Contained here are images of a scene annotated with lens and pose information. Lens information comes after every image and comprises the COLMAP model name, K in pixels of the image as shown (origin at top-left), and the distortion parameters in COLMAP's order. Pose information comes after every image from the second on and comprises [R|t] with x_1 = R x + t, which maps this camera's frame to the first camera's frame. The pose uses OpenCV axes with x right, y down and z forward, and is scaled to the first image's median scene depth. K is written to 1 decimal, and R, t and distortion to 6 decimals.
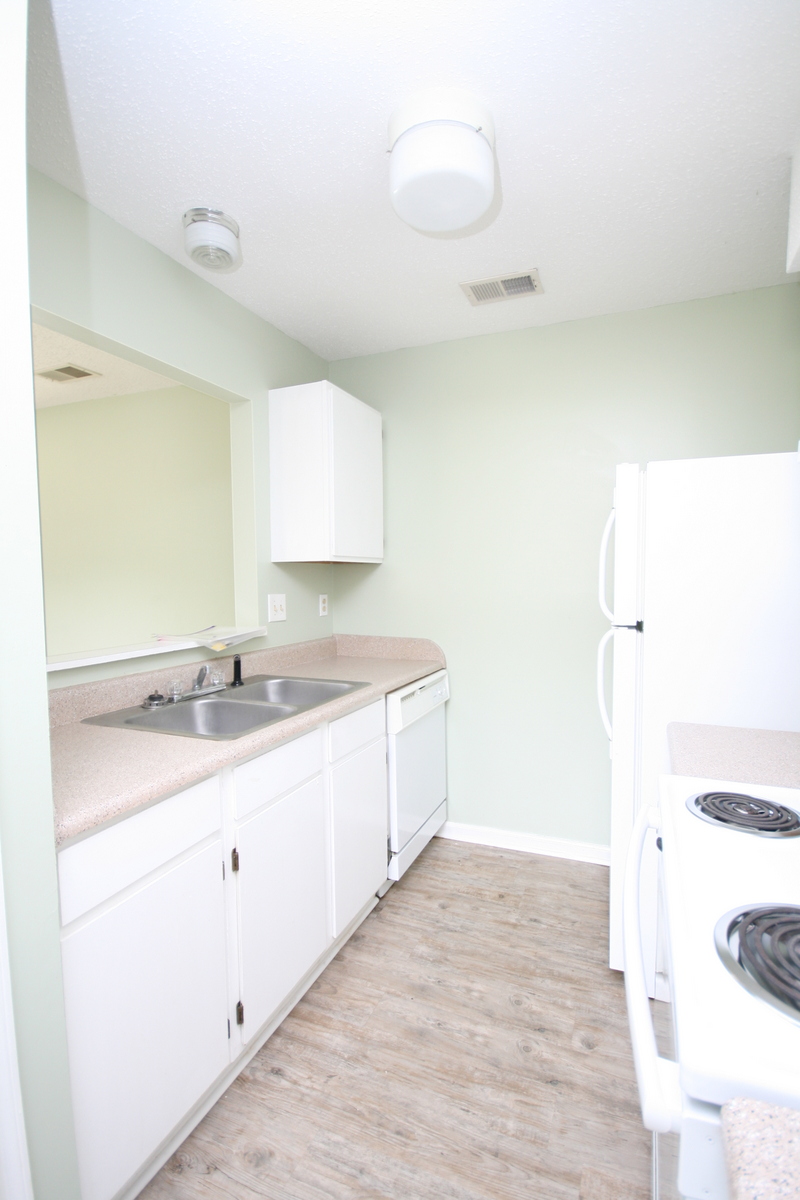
lens RADIAL K [[552.6, 0, 405.5], [0, 552.6, 608.2], [0, 0, 1]] dist [0.002964, -0.011465]
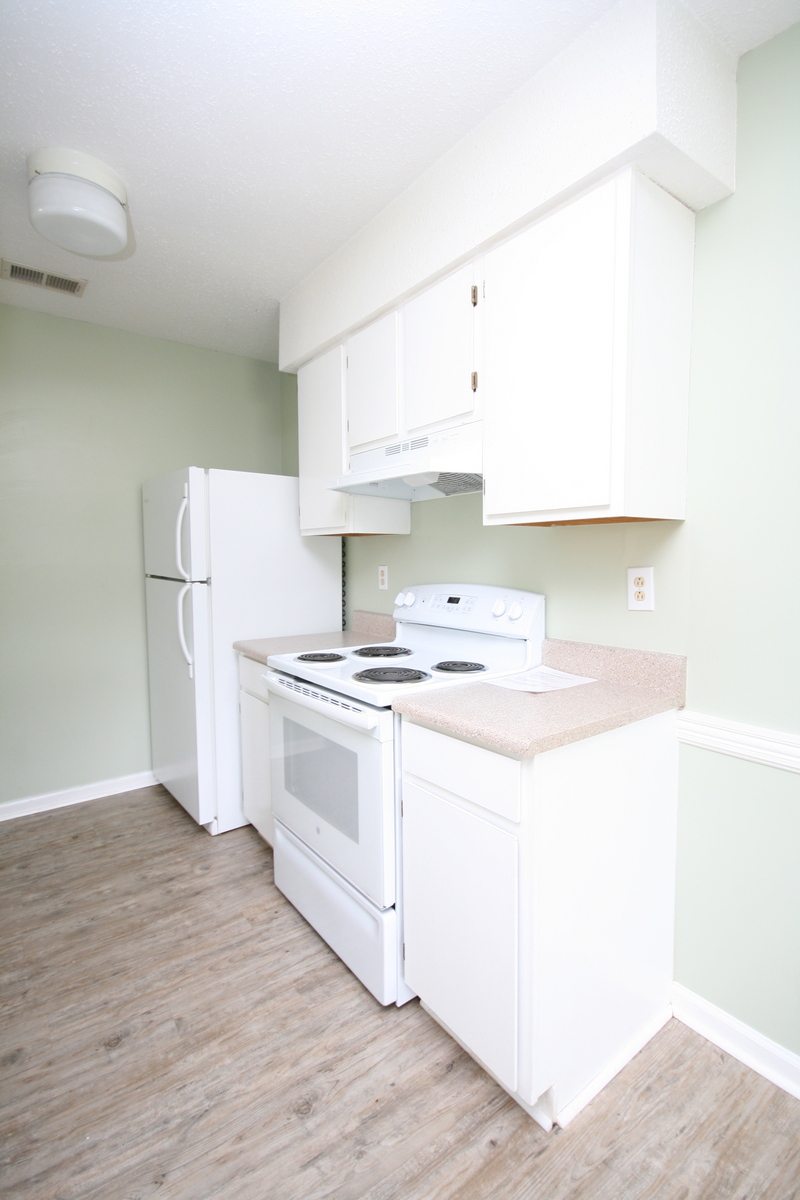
lens RADIAL K [[552.6, 0, 405.5], [0, 552.6, 608.2], [0, 0, 1]] dist [0.002964, -0.011465]
pose [[0.526927, -0.072030, 0.846853, -0.521942], [0.046848, 0.997349, 0.055681, 0.046702], [-0.848619, 0.010334, 0.528904, -0.204401]]
